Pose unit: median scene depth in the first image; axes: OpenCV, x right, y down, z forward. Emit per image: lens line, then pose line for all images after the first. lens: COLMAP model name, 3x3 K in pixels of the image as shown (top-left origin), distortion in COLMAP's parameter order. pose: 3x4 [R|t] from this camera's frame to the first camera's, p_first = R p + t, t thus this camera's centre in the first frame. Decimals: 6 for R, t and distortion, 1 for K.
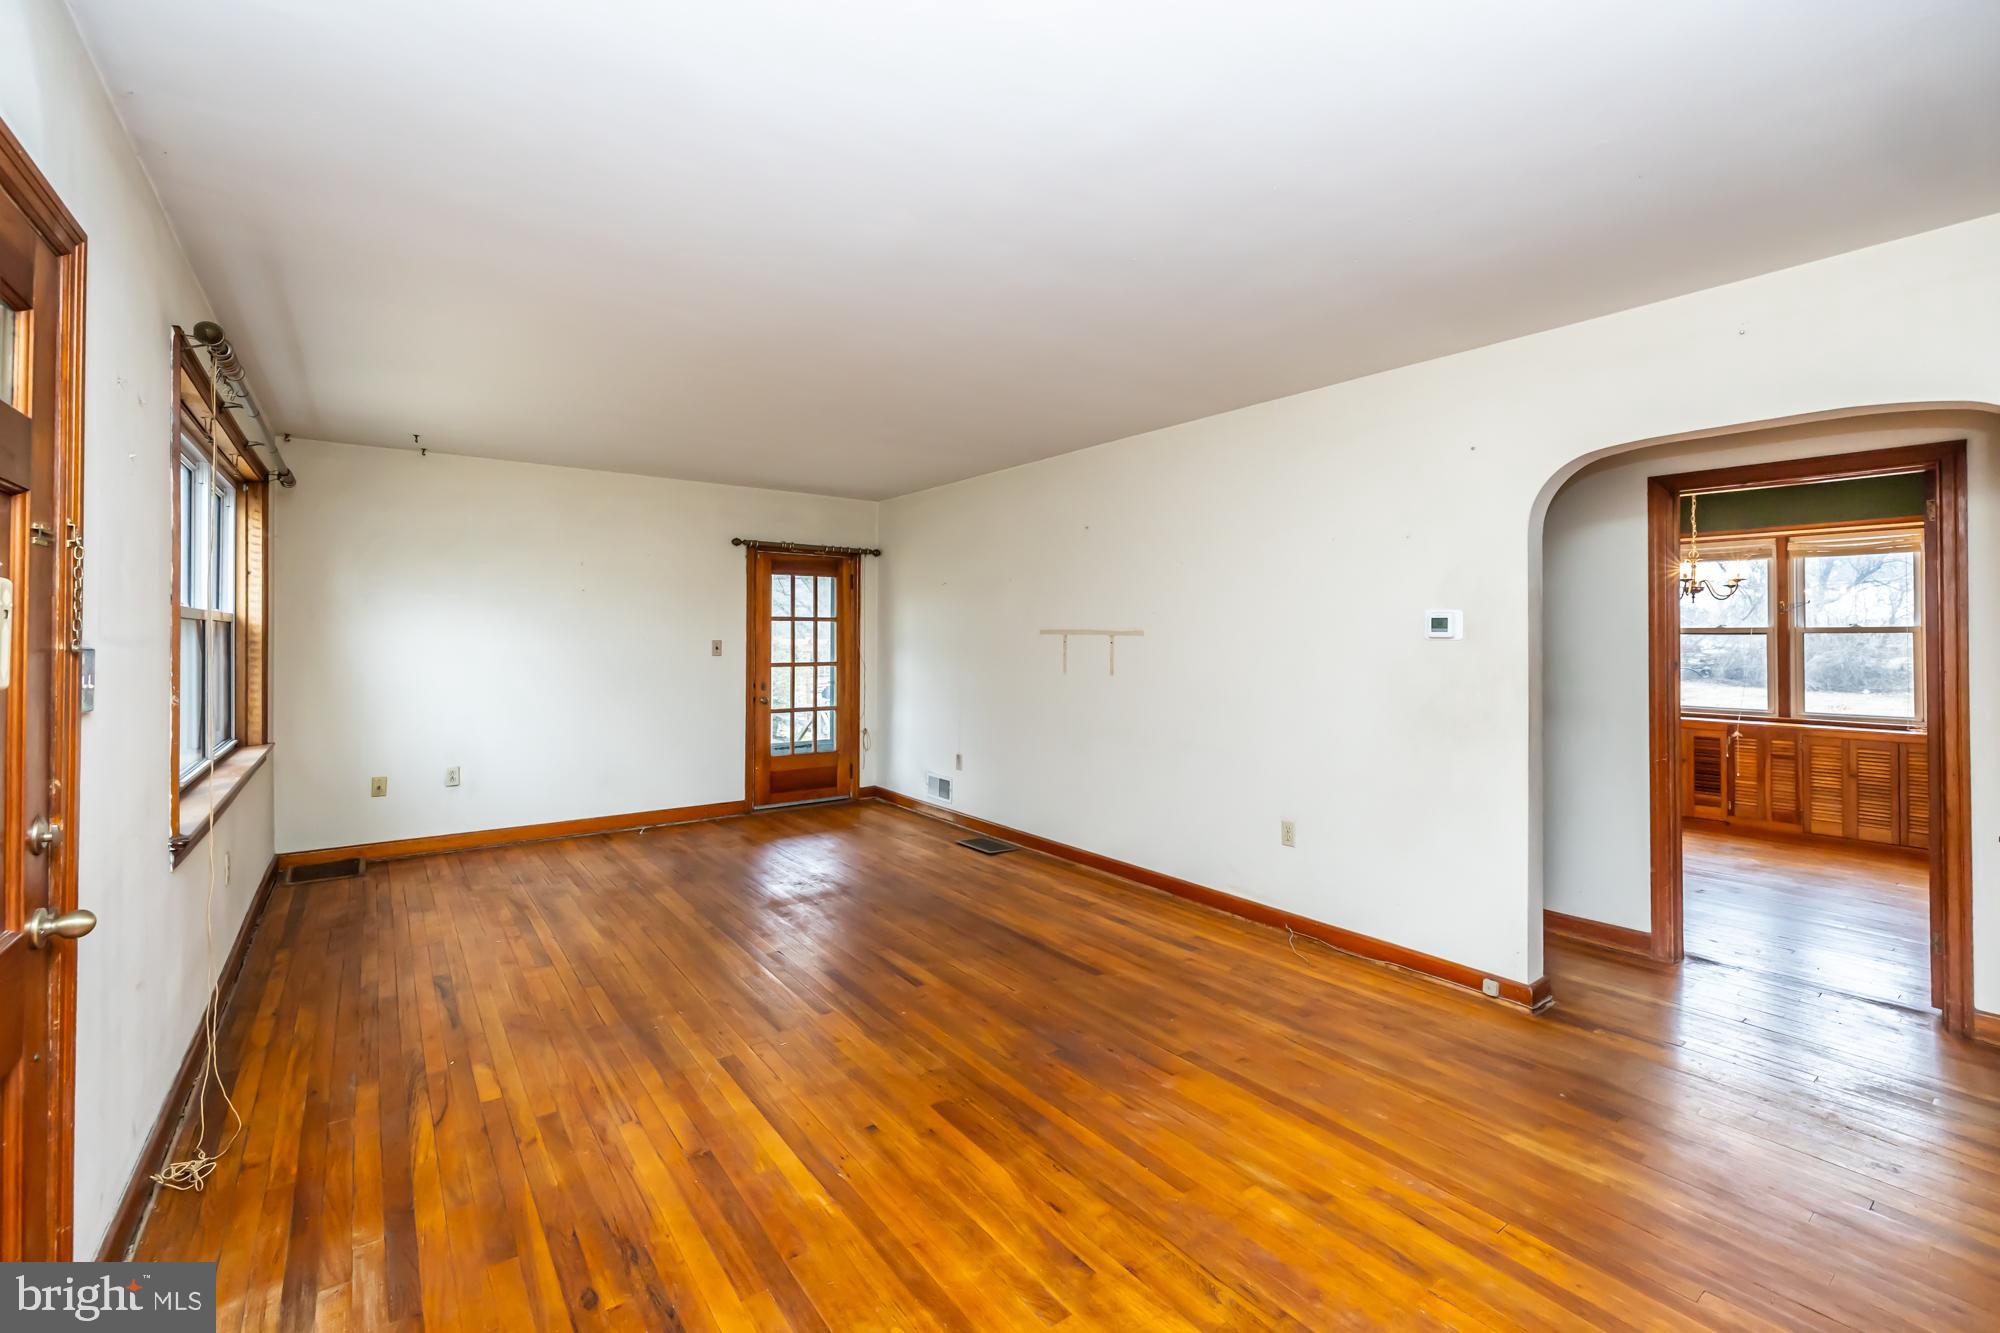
lens RADIAL K [[853.5, 0, 1015.9], [0, 853.5, 630.9], [0, 0, 1]] dist [-0.001728, 0.000298]
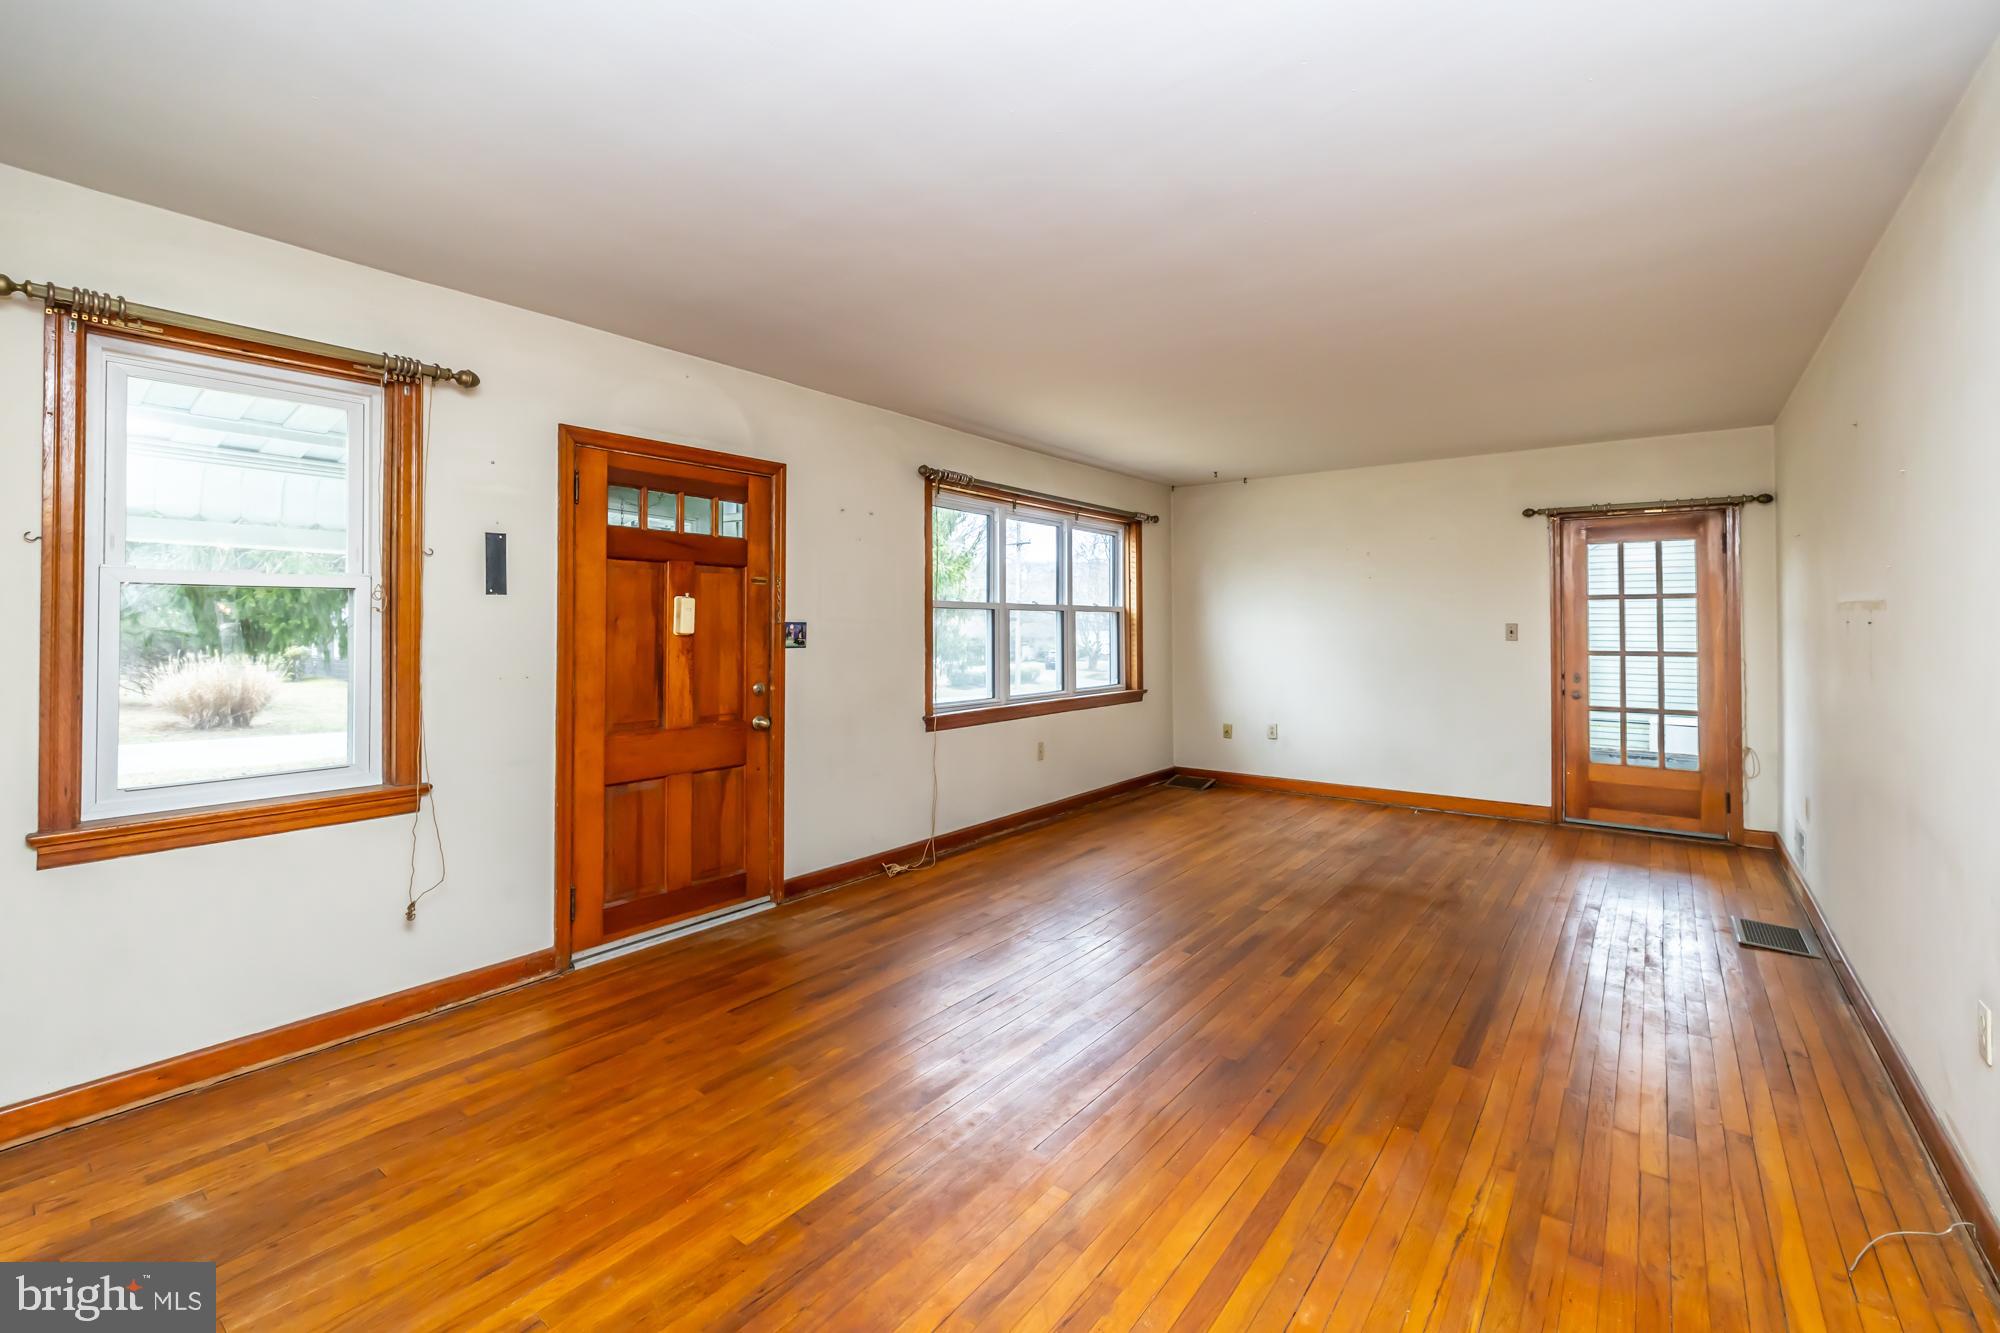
lens RADIAL K [[853.5, 0, 985.6], [0, 853.5, 629.8], [0, 0, 1]] dist [-0.001728, 0.000298]
pose [[0.251916, 0.003036, -0.967744, 0.398421], [0.009004, 0.999944, 0.005481, 0.007883], [0.967707, -0.010094, 0.251875, 0.233468]]
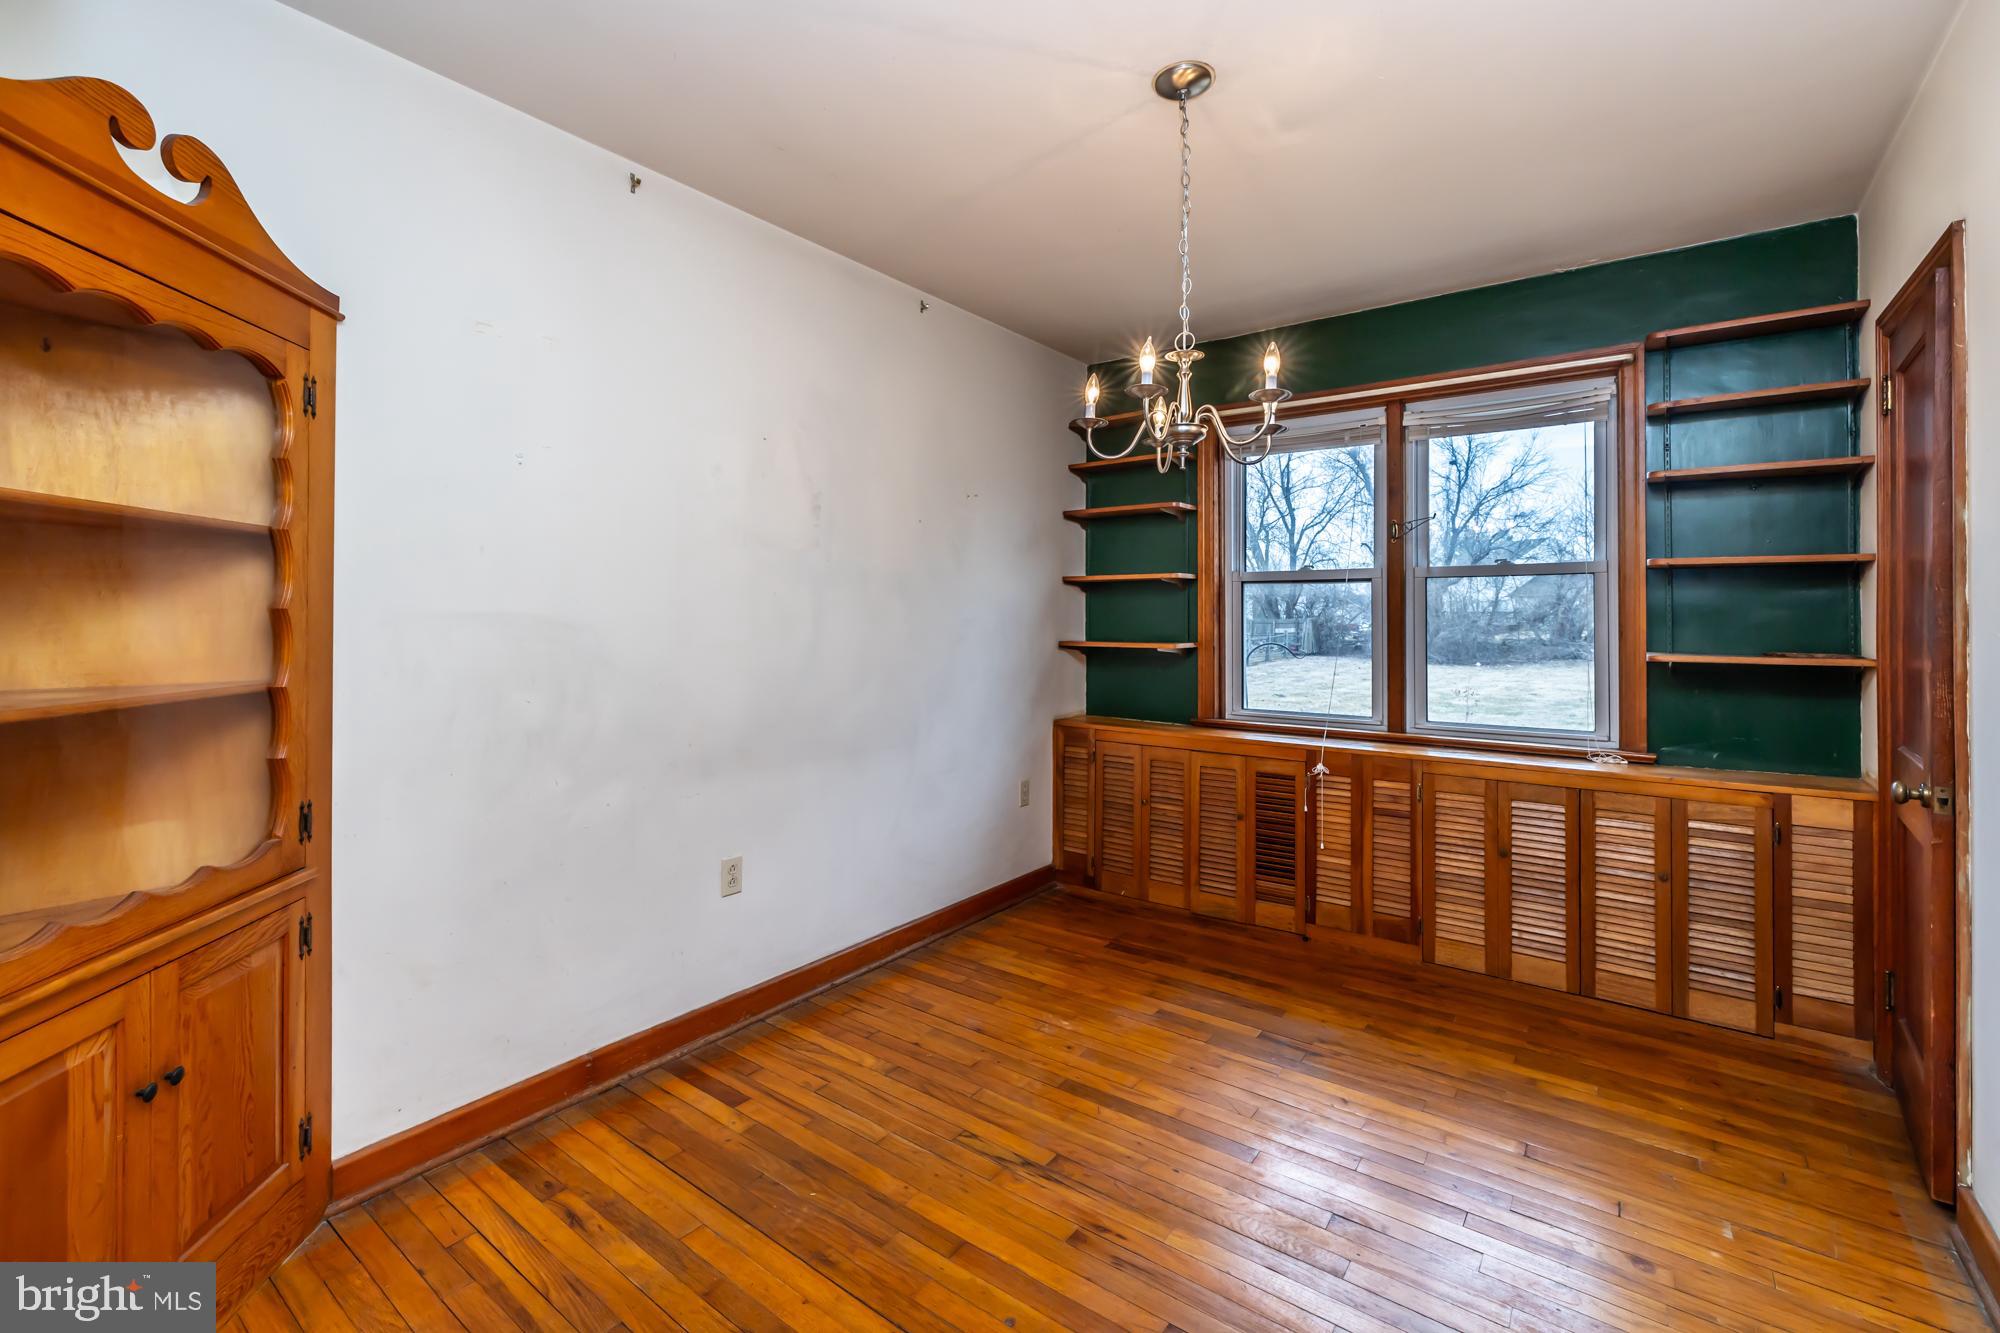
lens RADIAL K [[853.5, 0, 1003.9], [0, 853.5, 612.3], [0, 0, 1]] dist [-0.001728, 0.000298]
pose [[0.960845, 0.003455, 0.277065, 0.529680], [-0.004012, 0.999991, 0.001443, 0.026377], [-0.277058, -0.002498, 0.960850, 0.567923]]
